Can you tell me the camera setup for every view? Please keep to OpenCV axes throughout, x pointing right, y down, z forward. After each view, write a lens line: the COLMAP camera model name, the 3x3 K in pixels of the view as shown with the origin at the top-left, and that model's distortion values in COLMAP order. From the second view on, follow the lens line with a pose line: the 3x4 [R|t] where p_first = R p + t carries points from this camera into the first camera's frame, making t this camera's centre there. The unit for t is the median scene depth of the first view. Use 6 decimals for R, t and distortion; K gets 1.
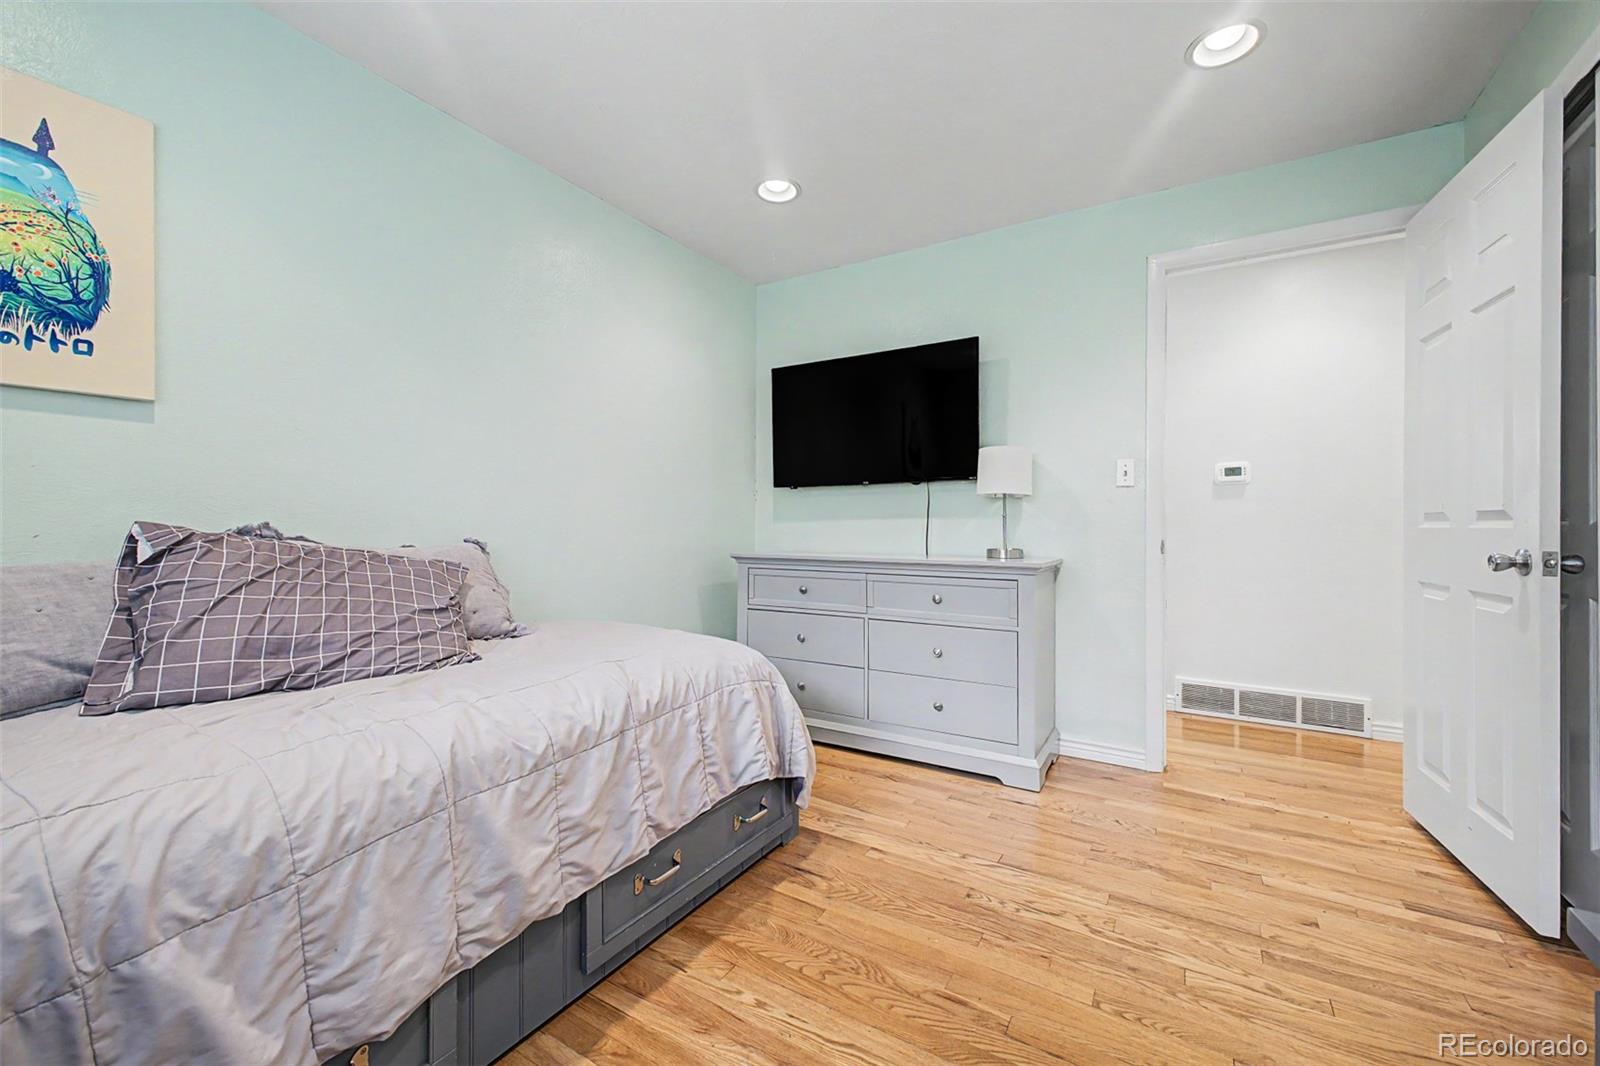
lens RADIAL K [[631.1, 0, 809.3], [0, 631.1, 527.5], [0, 0, 1]] dist [0.015979, -0.004908]
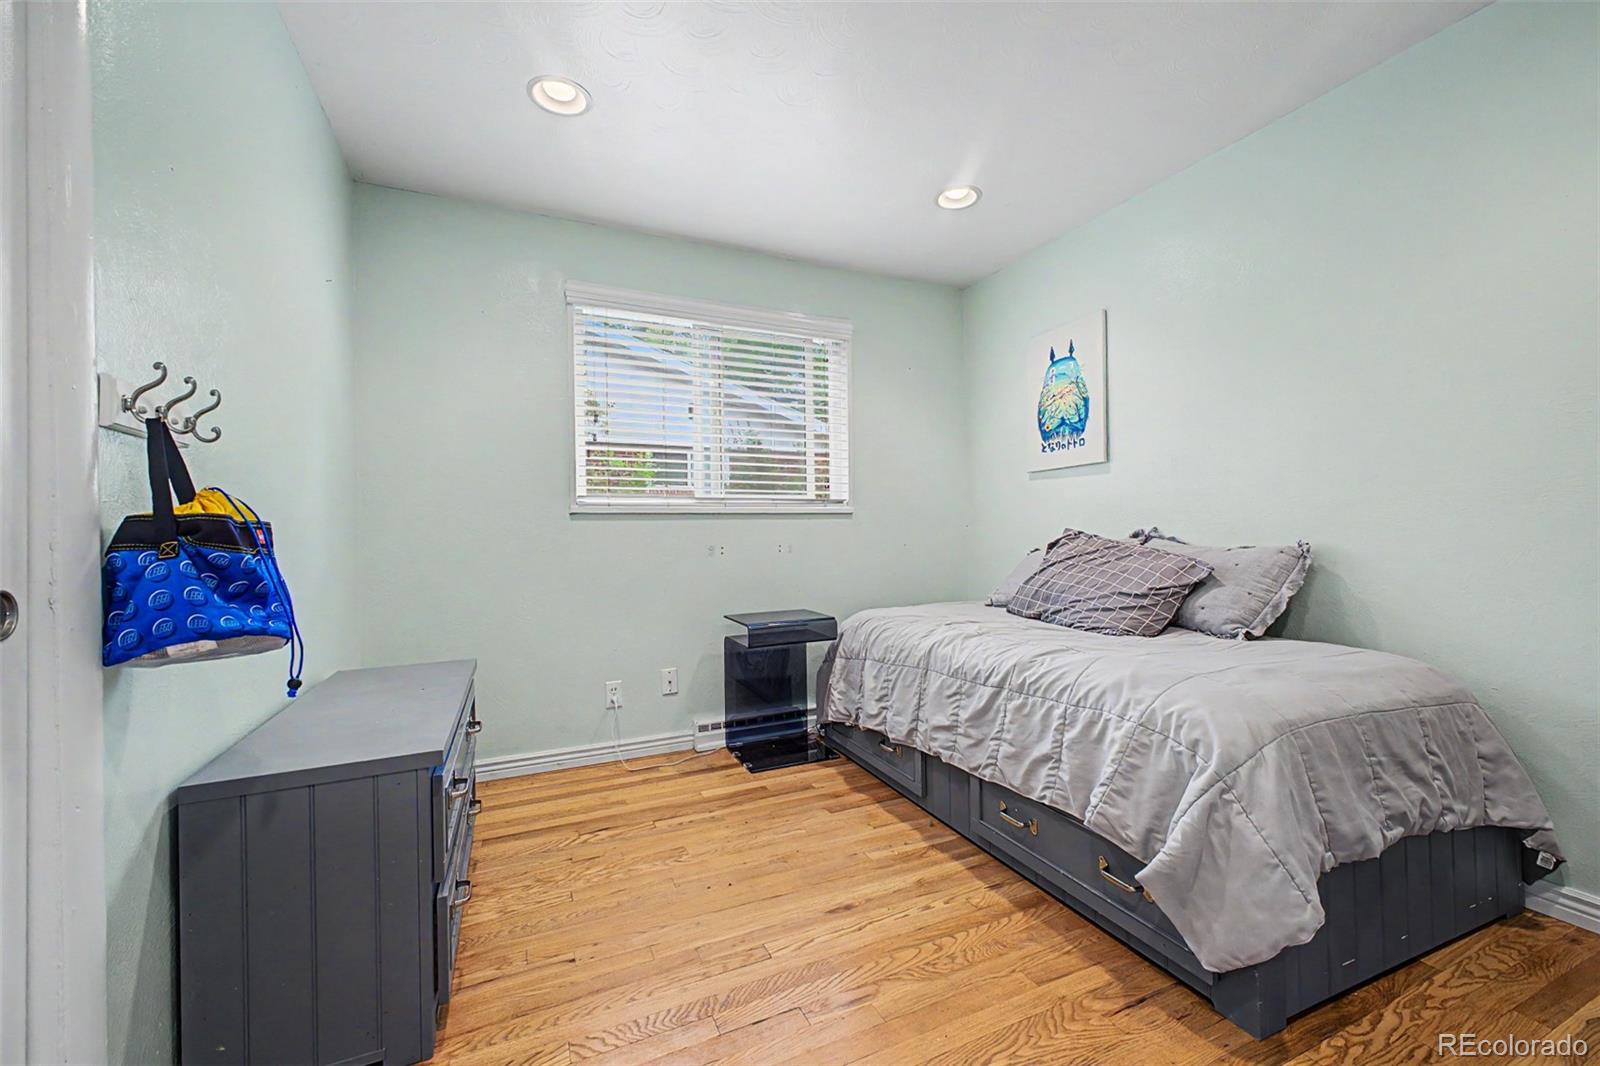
lens RADIAL K [[631.1, 0, 803.5], [0, 631.1, 534.9], [0, 0, 1]] dist [0.015979, -0.004908]
pose [[-0.559421, 0.009588, -0.828828, 1.021360], [0.011005, 0.999931, 0.004139, -0.006224], [0.828811, -0.006806, -0.559488, 1.387135]]
